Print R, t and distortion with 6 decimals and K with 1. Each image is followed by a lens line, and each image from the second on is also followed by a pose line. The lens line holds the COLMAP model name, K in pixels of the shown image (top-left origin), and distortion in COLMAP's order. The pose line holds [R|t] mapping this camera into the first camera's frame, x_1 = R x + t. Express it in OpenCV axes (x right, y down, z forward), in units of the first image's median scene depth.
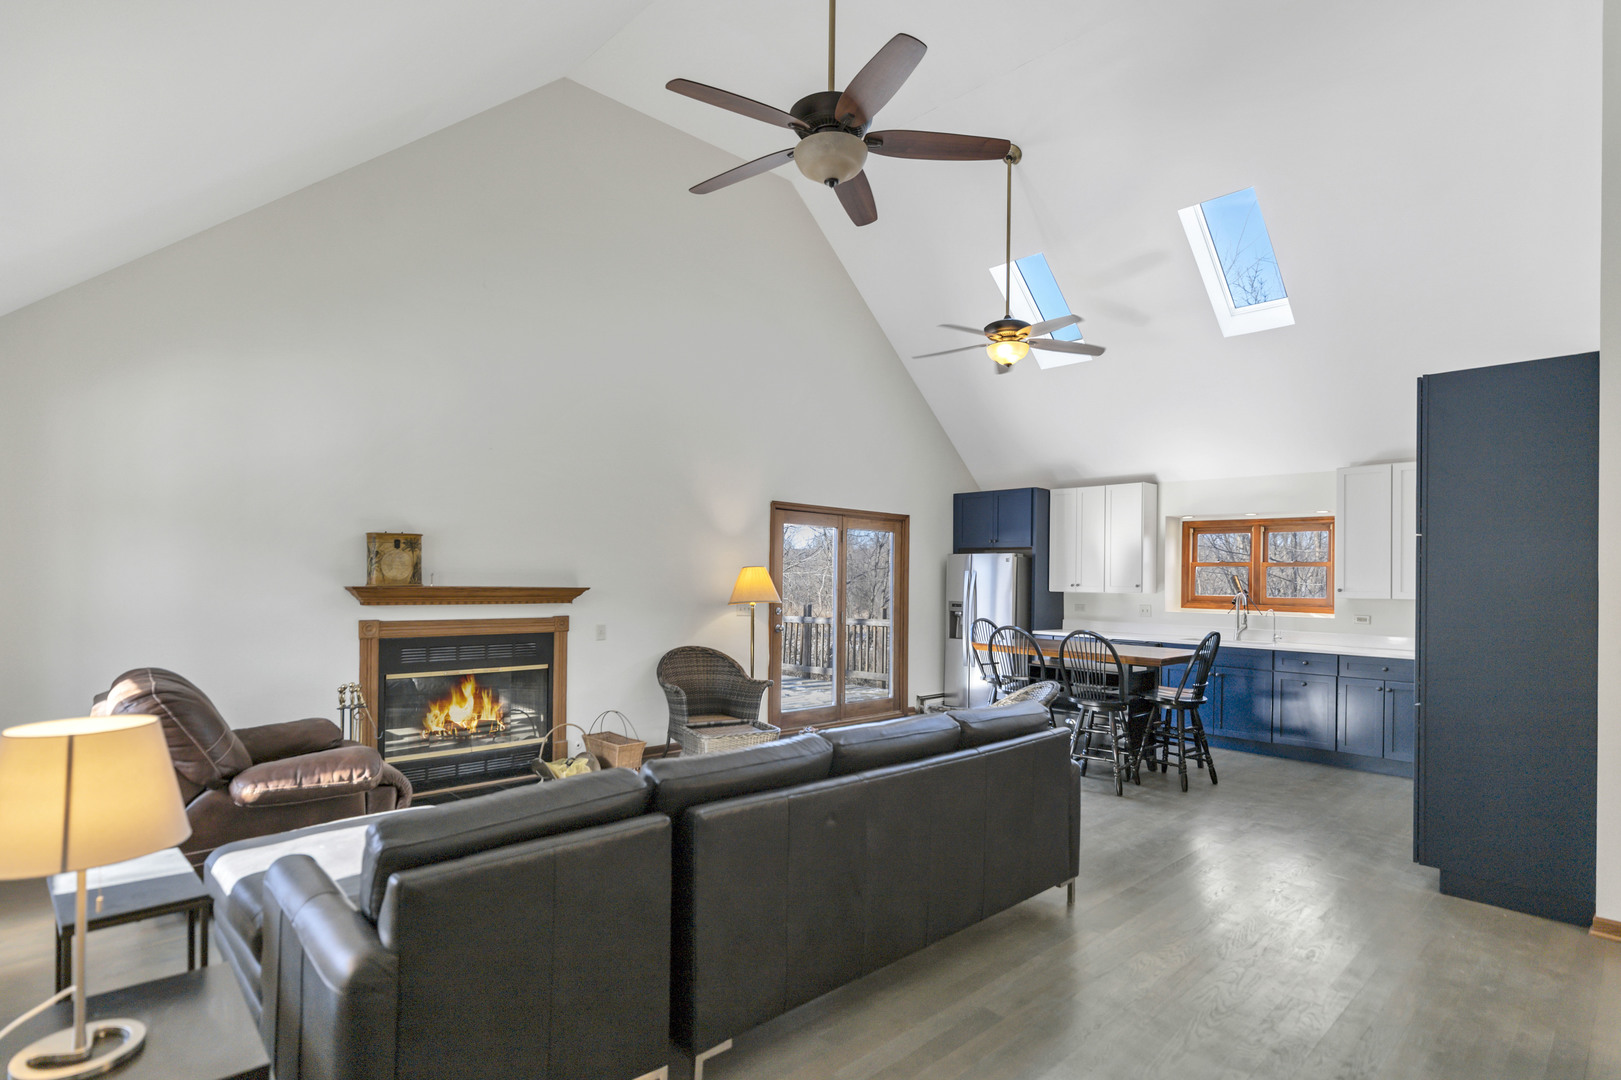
lens RADIAL K [[821.3, 0, 789.7], [0, 821.3, 586.6], [0, 0, 1]] dist [0.001394, 0.000028]
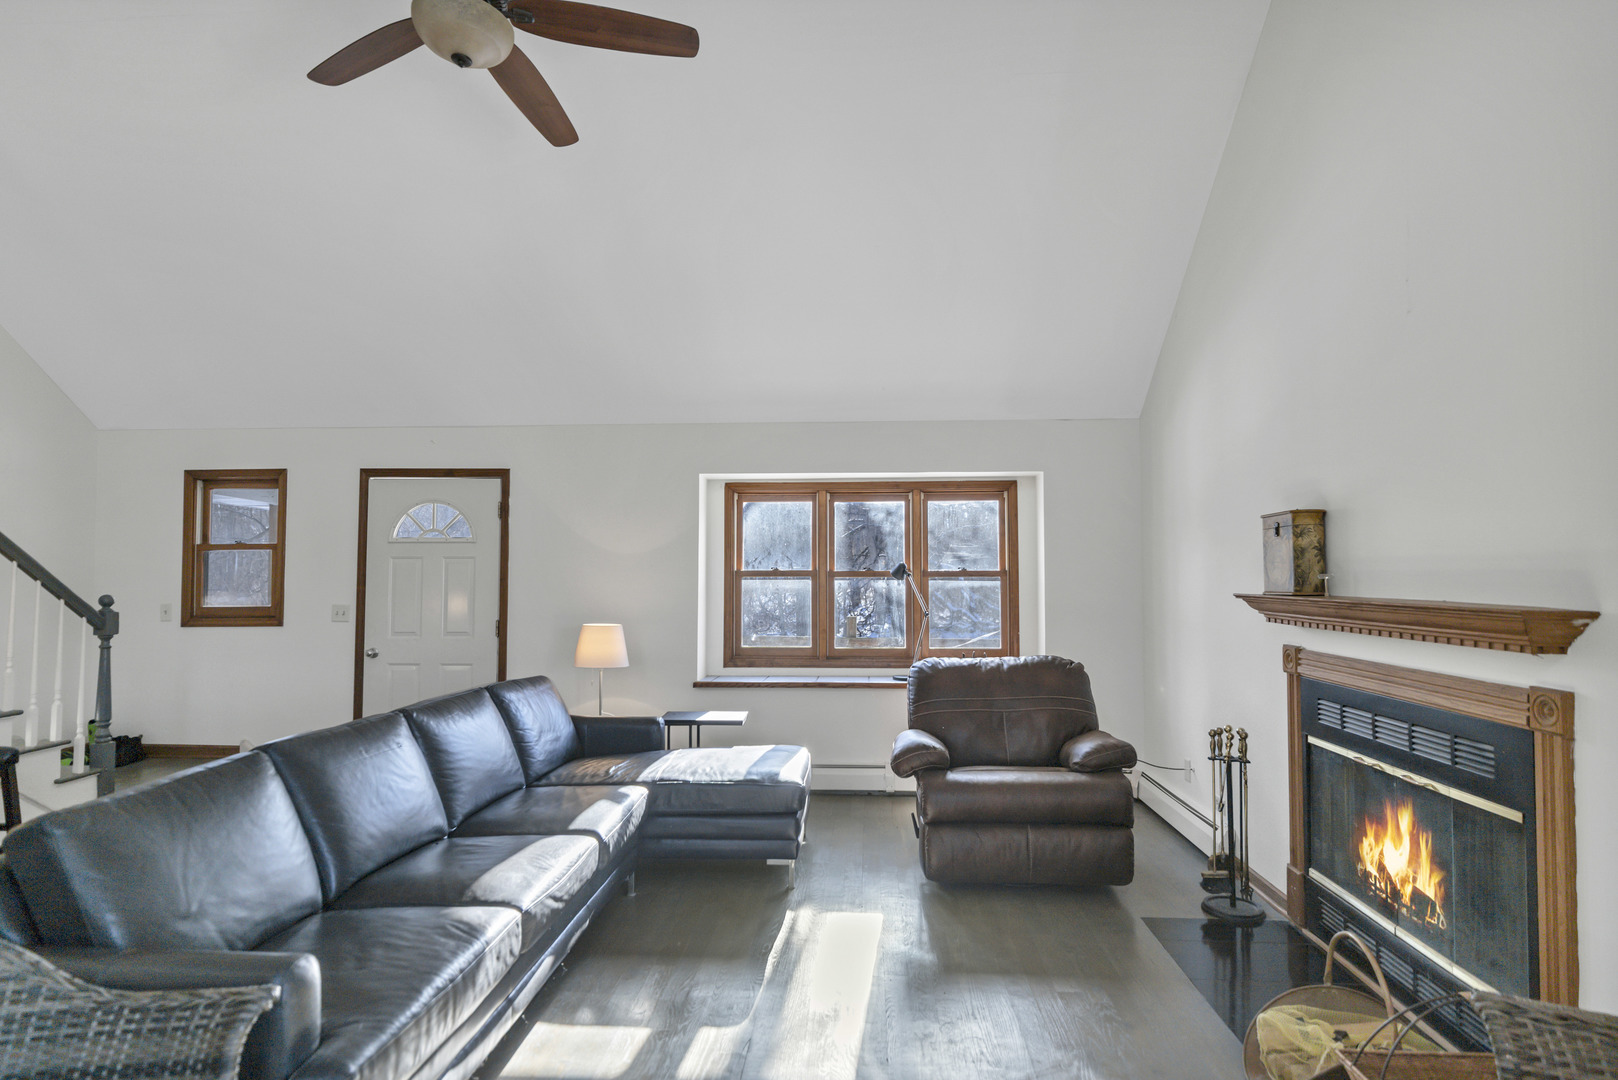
lens RADIAL K [[813.6, 0, 824.0], [0, 813.6, 545.9], [0, 0, 1]] dist [0.000828, 0.000270]
pose [[-0.706082, -0.037597, -0.707131, 0.197136], [-0.014759, 0.999154, -0.038385, -0.008365], [0.707976, -0.016667, -0.706040, 1.033108]]
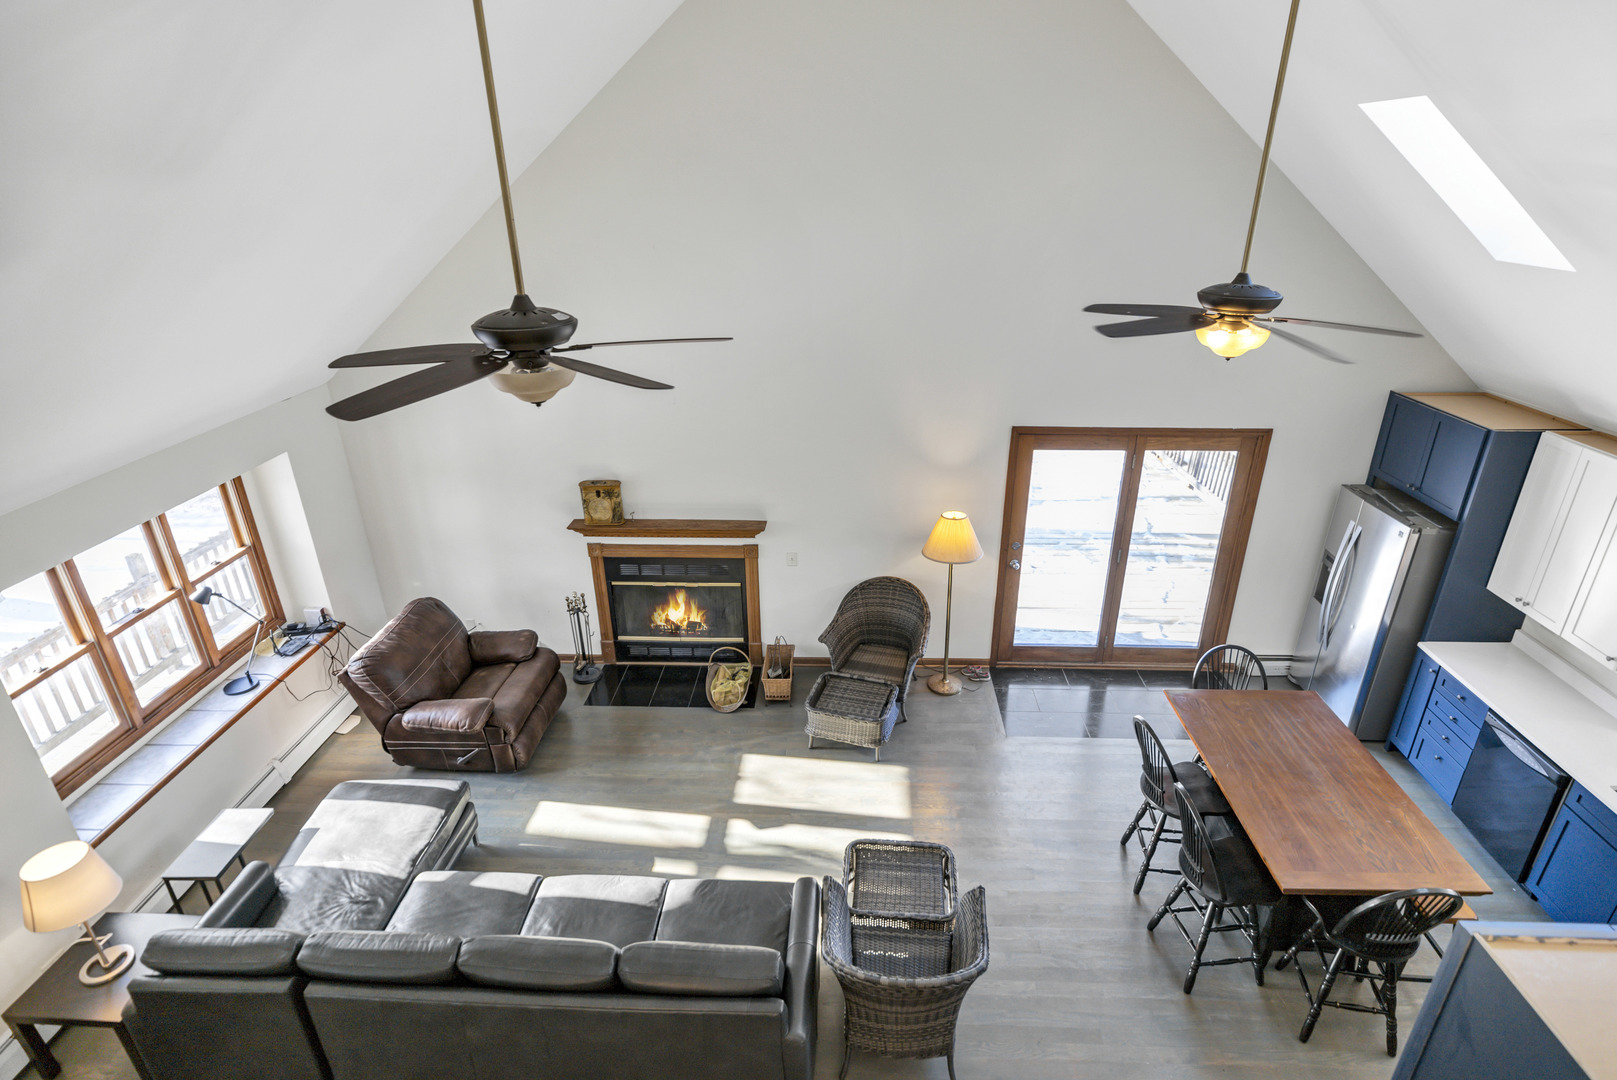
lens RADIAL K [[813.2, 0, 808.5], [0, 813.2, 540.0], [0, 0, 1]] dist [0.001346, 0.000176]
pose [[0.708349, 0.268022, -0.652998, 0.493294], [0.018302, 0.917821, 0.396572, -0.405837], [0.705625, -0.292862, 0.645232, 0.351563]]
